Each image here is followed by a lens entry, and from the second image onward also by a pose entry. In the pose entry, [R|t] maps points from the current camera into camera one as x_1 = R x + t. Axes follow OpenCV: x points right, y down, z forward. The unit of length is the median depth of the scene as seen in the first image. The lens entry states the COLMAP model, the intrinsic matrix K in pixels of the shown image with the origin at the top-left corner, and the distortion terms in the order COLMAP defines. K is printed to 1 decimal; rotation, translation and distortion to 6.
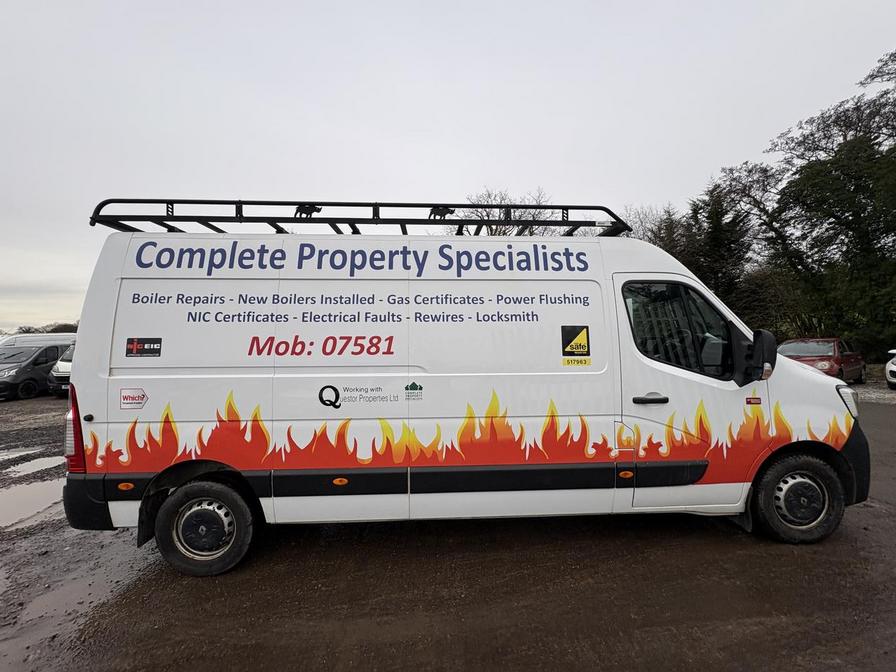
lens RADIAL K [[359.3, 0, 443.2], [0, 359.3, 334.2], [0, 0, 1]] dist [0.000126, -0.000269]
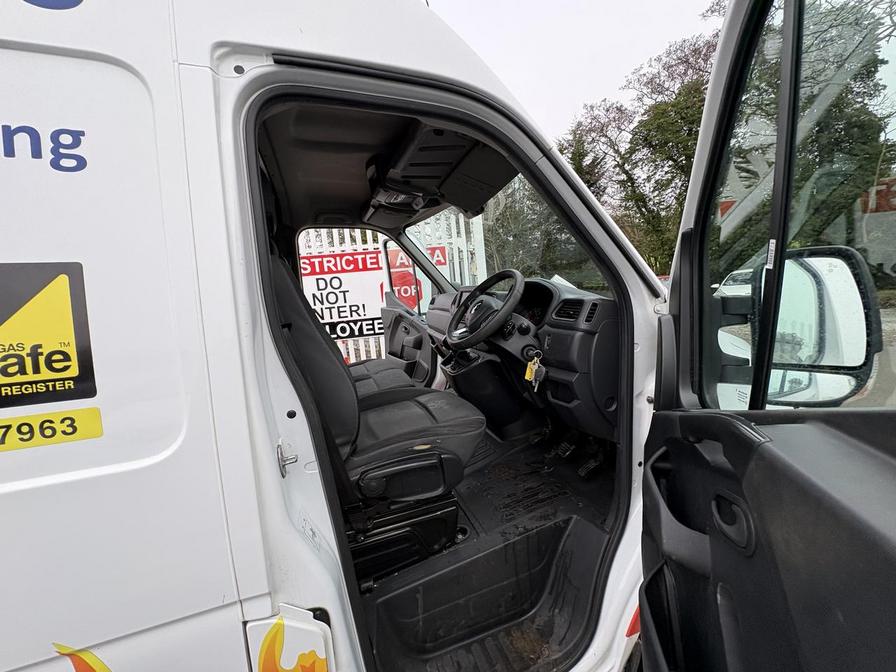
lens RADIAL K [[356.2, 0, 448.1], [0, 356.2, 335.6], [0, 0, 1]] dist [-0.000370, -0.000171]
pose [[0.952780, -0.085554, 0.291359, 0.094417], [0.042746, 0.987724, 0.150247, -0.000338], [-0.300637, -0.130698, 0.944741, 0.122367]]
